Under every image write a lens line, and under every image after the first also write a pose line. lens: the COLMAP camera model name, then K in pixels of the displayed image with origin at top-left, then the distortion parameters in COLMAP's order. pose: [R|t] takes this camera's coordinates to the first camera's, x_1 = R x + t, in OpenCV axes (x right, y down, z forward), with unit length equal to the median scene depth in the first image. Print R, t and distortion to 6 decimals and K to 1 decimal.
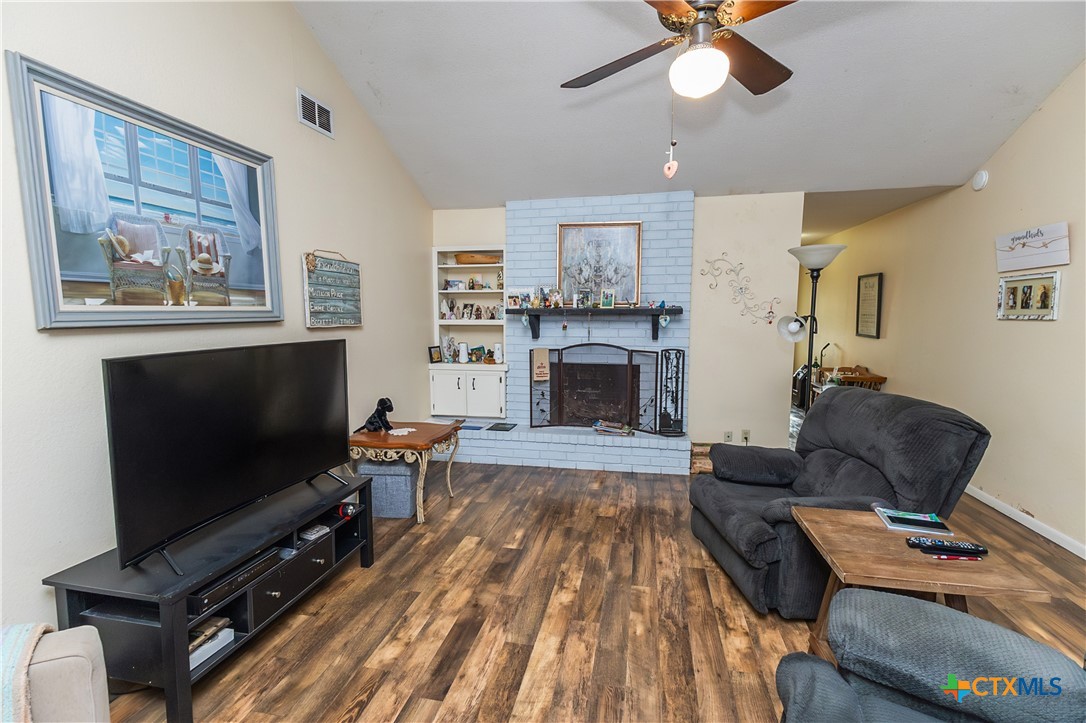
lens RADIAL K [[515.7, 0, 540.5], [0, 515.7, 364.0], [0, 0, 1]] dist [0.016334, -0.001328]
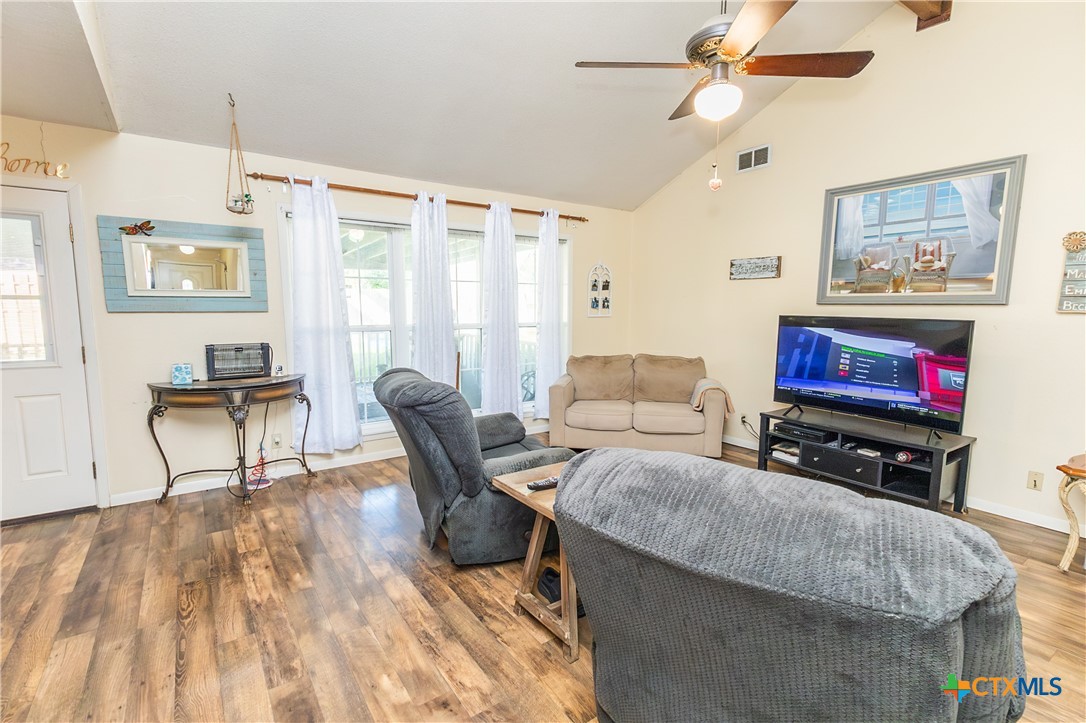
lens RADIAL K [[515.7, 0, 534.9], [0, 515.7, 362.0], [0, 0, 1]] dist [0.016334, -0.001328]
pose [[-0.709080, 0.073661, -0.701269, 1.350958], [-0.082145, 0.979128, 0.185907, -0.117857], [0.700326, 0.189429, -0.688229, 1.476091]]
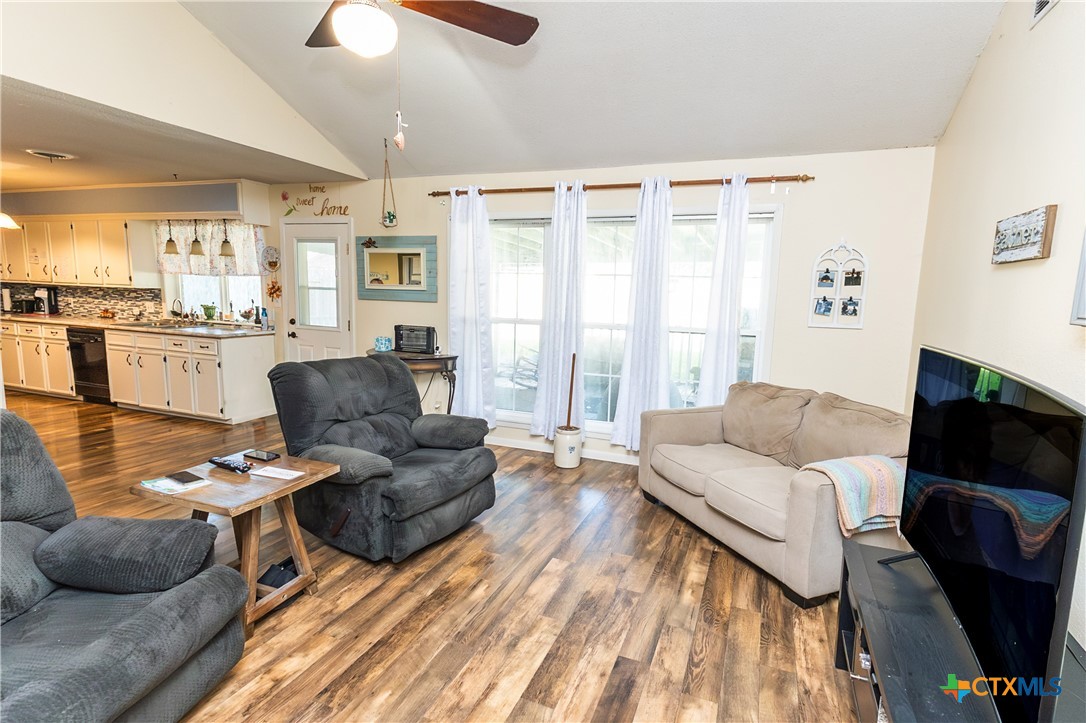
lens RADIAL K [[515.7, 0, 543.2], [0, 515.7, 363.8], [0, 0, 1]] dist [0.016334, -0.001328]
pose [[-0.982419, -0.054035, 0.178697, -0.170021], [-0.007805, 0.968247, 0.249876, -0.183780], [-0.186525, 0.244088, -0.951646, 1.671046]]
